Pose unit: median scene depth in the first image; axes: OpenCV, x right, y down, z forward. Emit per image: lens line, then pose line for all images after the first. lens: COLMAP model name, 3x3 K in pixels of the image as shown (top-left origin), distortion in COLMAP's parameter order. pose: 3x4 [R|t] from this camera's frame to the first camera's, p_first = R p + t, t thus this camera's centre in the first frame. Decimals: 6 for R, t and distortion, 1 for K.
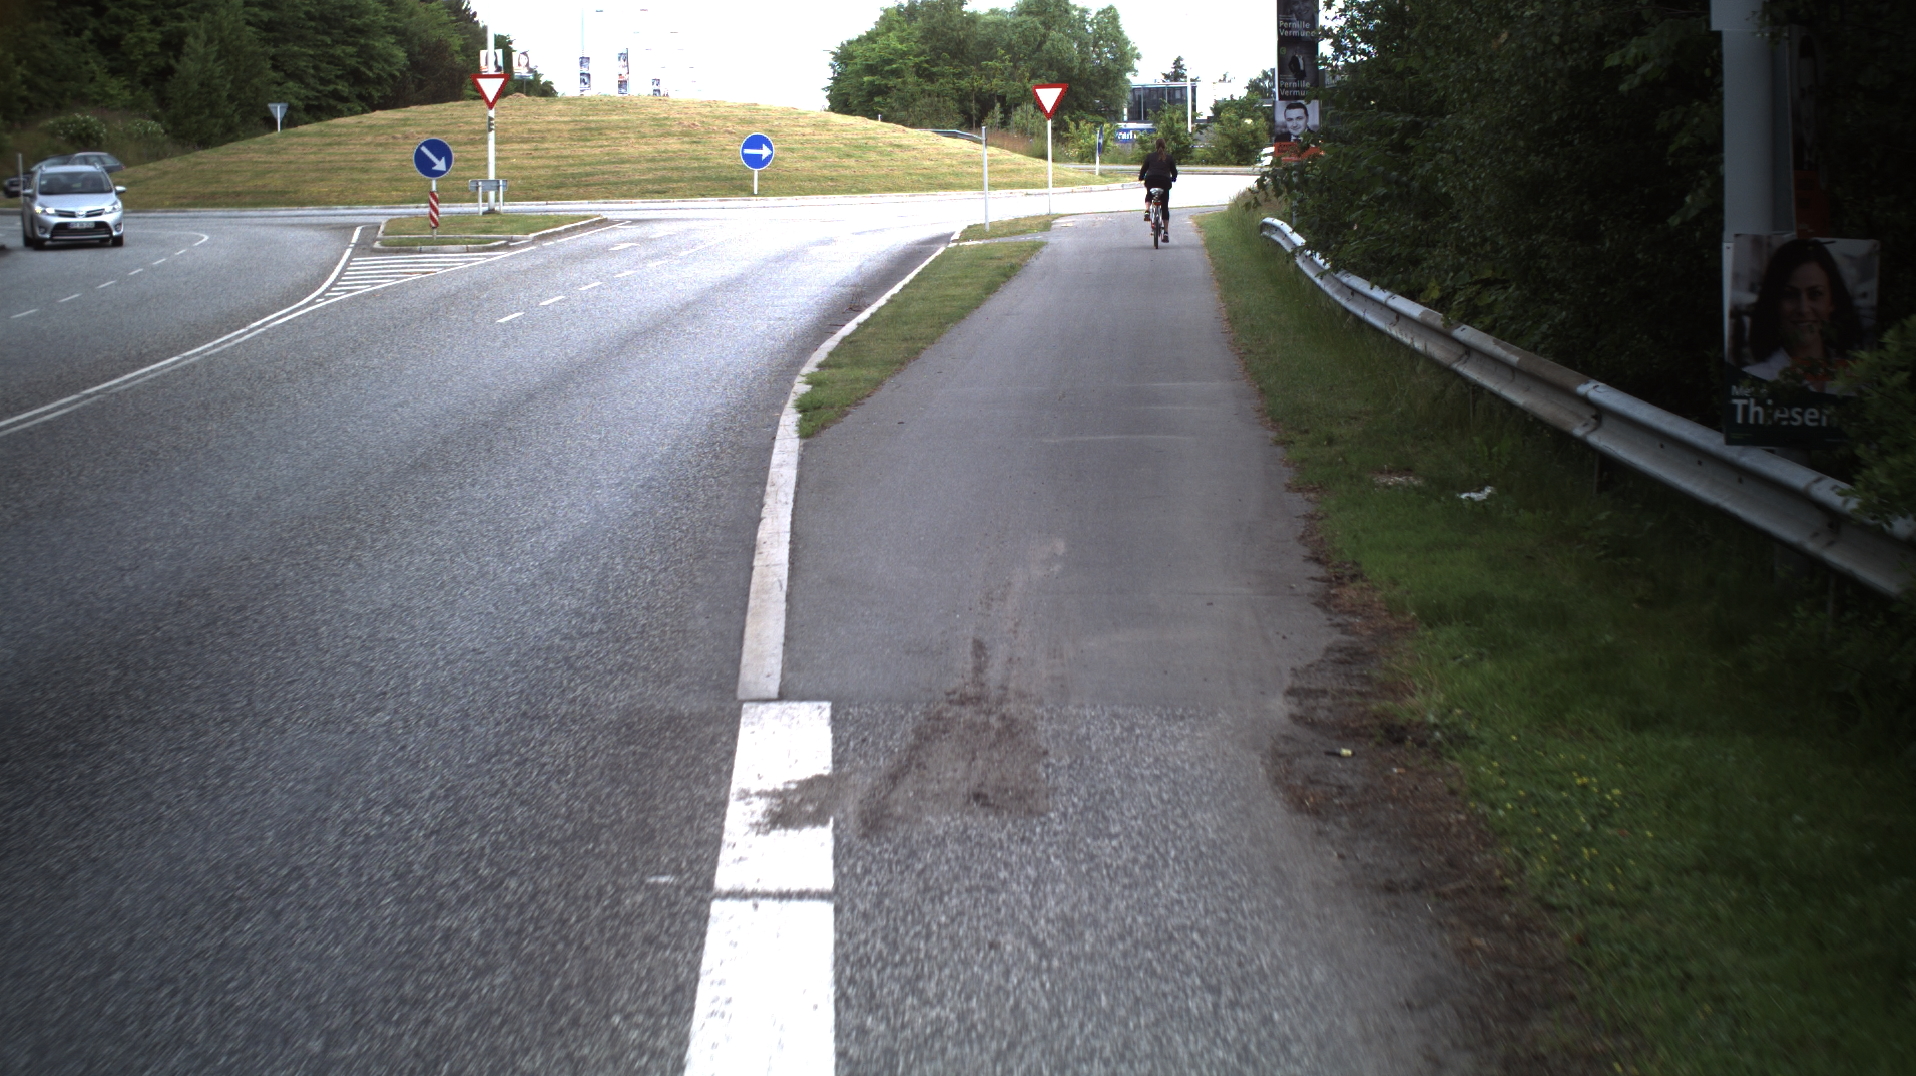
lens RADIAL K [[3452.8, 0, 958.0], [0, 3452.8, 538.0], [0, 0, 1]] dist [-0.303897, 0.349942]
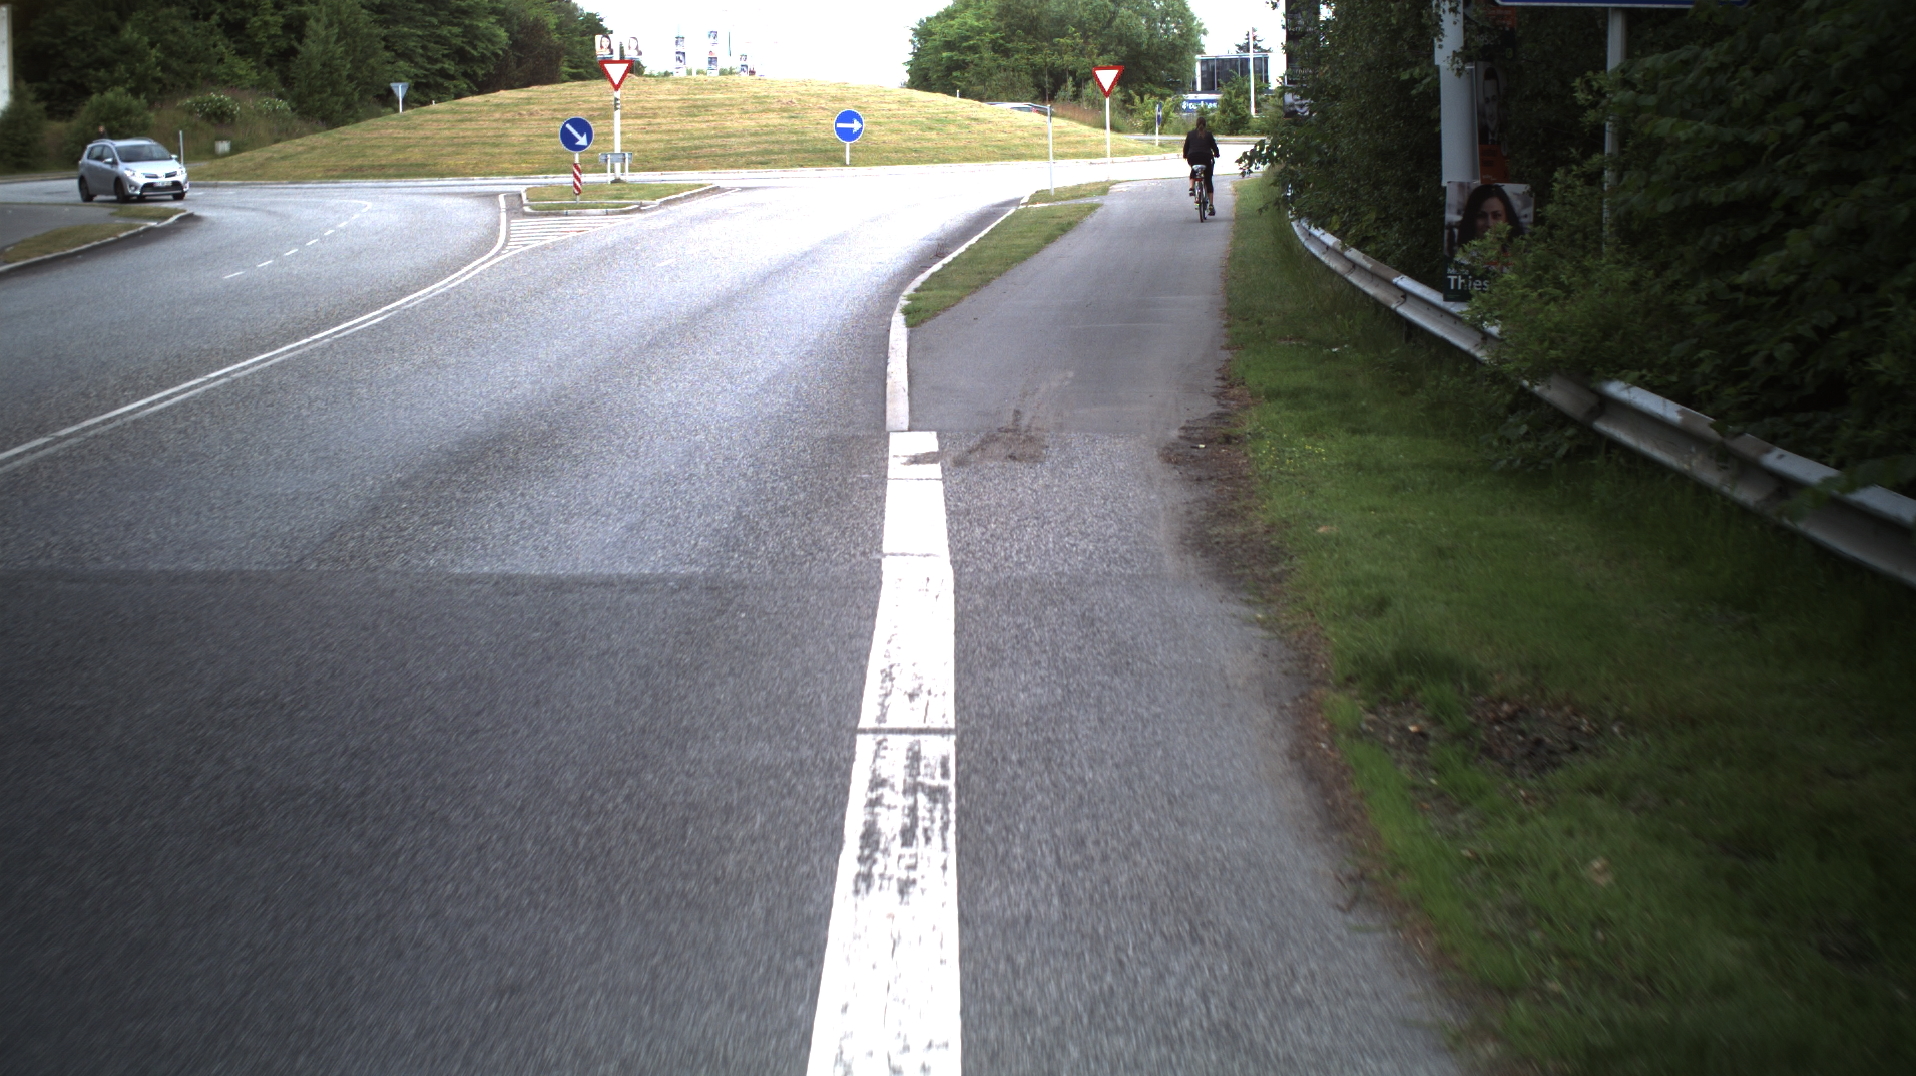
lens RADIAL K [[3452.8, 0, 958.0], [0, 3452.8, 538.0], [0, 0, 1]] dist [-0.303897, 0.349942]
pose [[0.999724, -0.003963, -0.023171, 0.002417], [0.004165, 0.999954, 0.008638, 0.011796], [0.023135, -0.008732, 0.999694, -0.116571]]
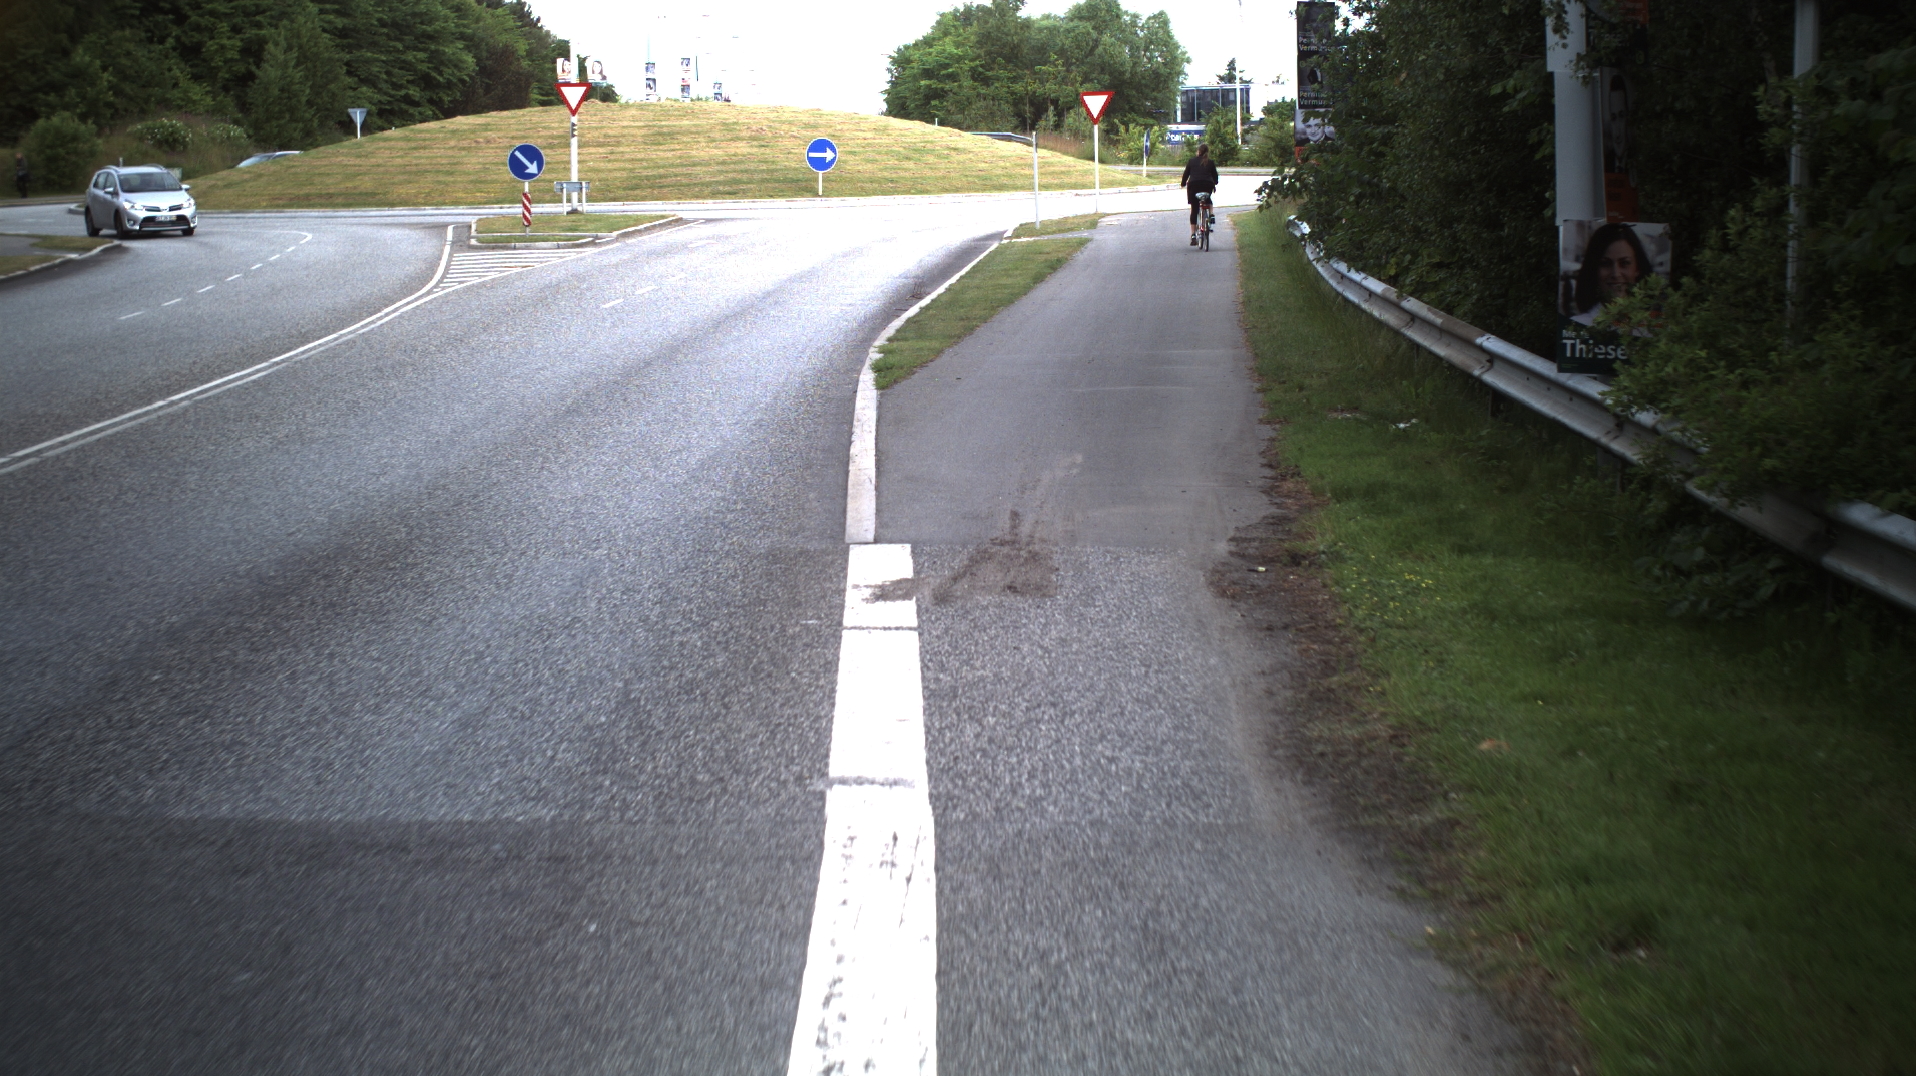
lens RADIAL K [[3452.8, 0, 958.0], [0, 3452.8, 538.0], [0, 0, 1]] dist [-0.303897, 0.349942]
pose [[0.999866, -0.000835, -0.016367, 0.000856], [0.000830, 1.000000, -0.000335, 0.005999], [0.016367, 0.000321, 0.999866, -0.058444]]
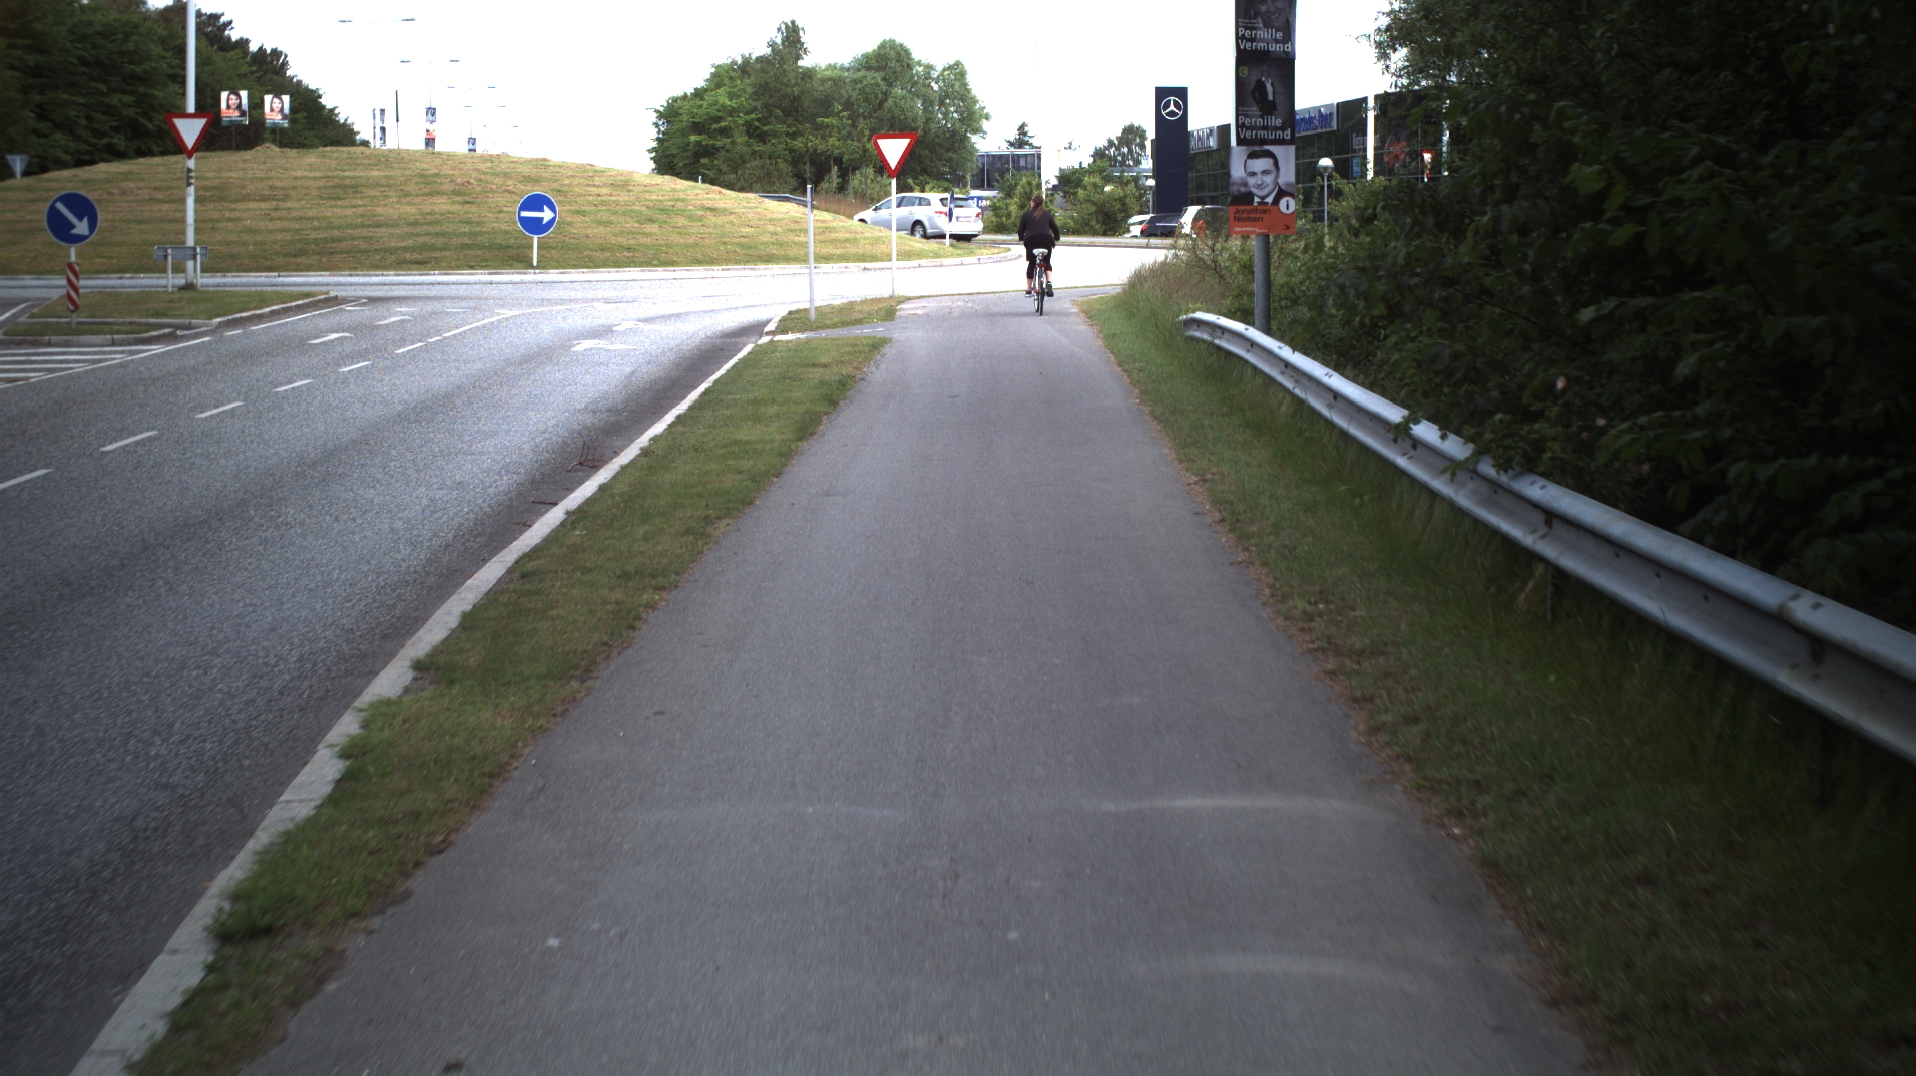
lens RADIAL K [[3452.8, 0, 958.0], [0, 3452.8, 538.0], [0, 0, 1]] dist [-0.303897, 0.349942]
pose [[0.998837, 0.008325, 0.047485, 0.003671], [-0.007395, 0.999778, -0.019709, -0.019394], [-0.047639, 0.019335, 0.998677, 0.175423]]
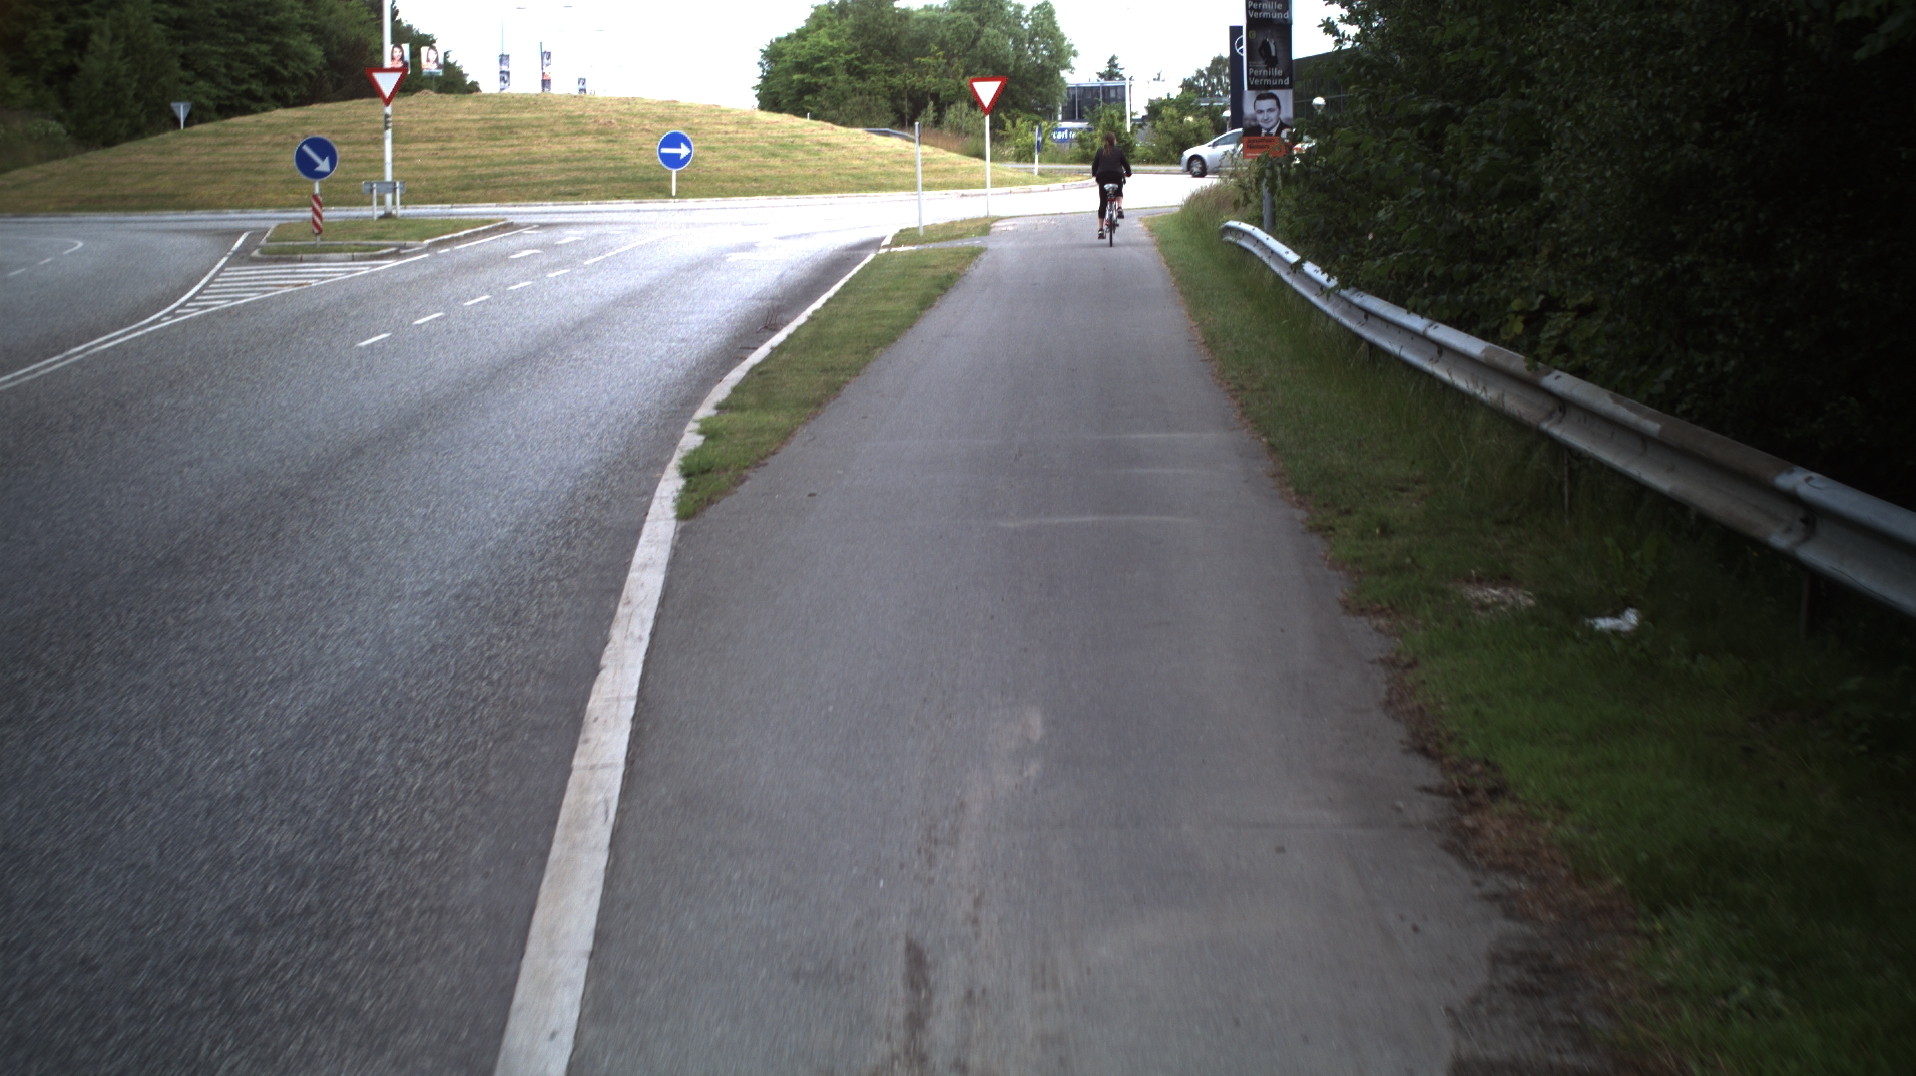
lens RADIAL K [[3452.8, 0, 958.0], [0, 3452.8, 538.0], [0, 0, 1]] dist [-0.303897, 0.349942]
pose [[0.999810, -0.003397, 0.019185, 0.000316], [0.003399, 0.999994, -0.000102, -0.006026], [-0.019184, 0.000167, 0.999816, 0.058505]]
